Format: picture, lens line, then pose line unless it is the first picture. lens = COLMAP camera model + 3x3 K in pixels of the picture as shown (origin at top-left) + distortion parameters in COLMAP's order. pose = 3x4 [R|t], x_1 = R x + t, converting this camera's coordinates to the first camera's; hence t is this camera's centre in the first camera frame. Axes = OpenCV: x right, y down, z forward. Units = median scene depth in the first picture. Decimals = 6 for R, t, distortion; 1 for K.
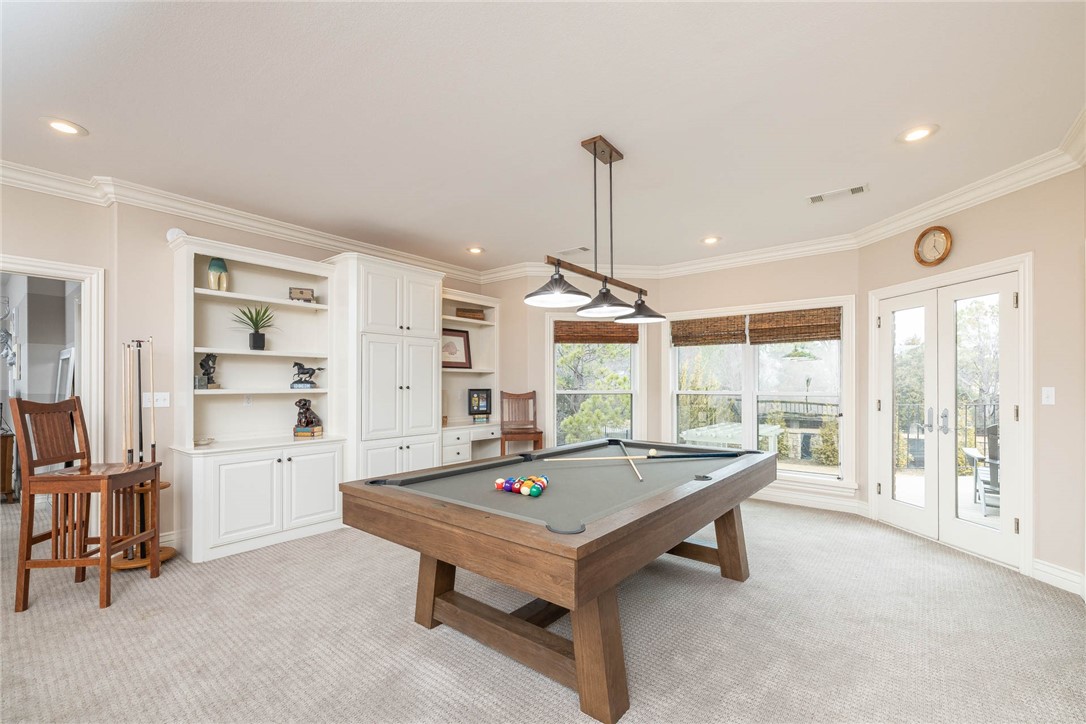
lens RADIAL K [[476.1, 0, 529.5], [0, 476.1, 383.7], [0, 0, 1]] dist [0.001987, 0.000388]
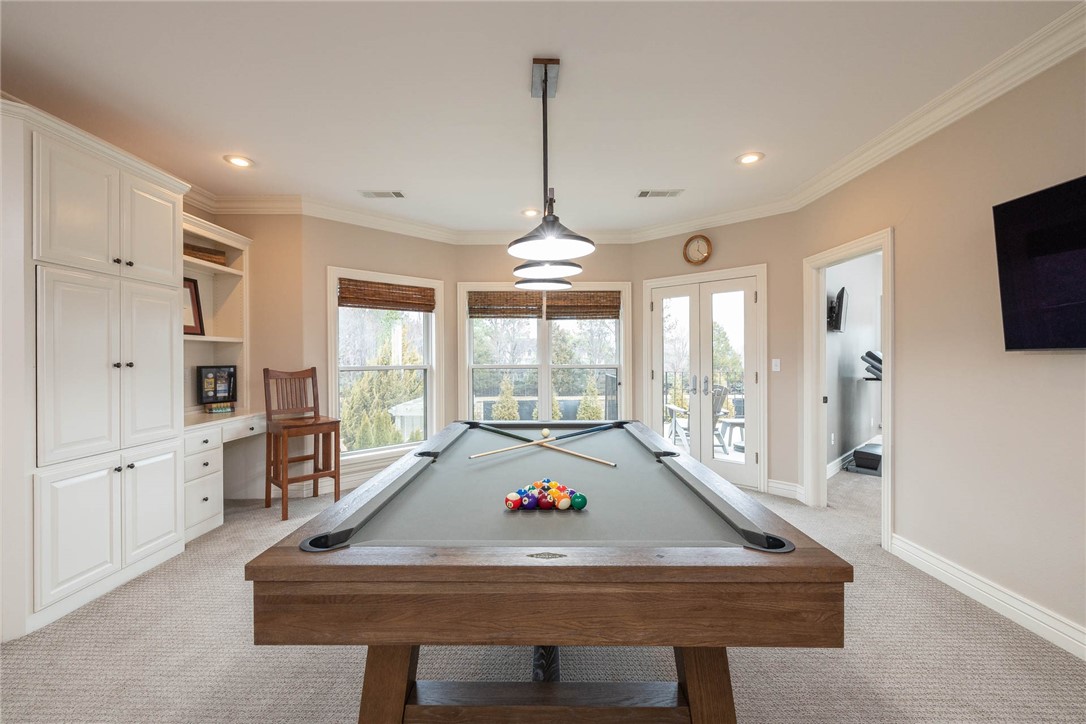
lens RADIAL K [[476.1, 0, 544.3], [0, 476.1, 358.7], [0, 0, 1]] dist [0.001987, 0.000388]
pose [[0.768902, -0.003846, 0.639355, -0.211614], [0.002992, 0.999993, 0.002416, 0.000765], [-0.639359, 0.000056, 0.768908, 0.195675]]
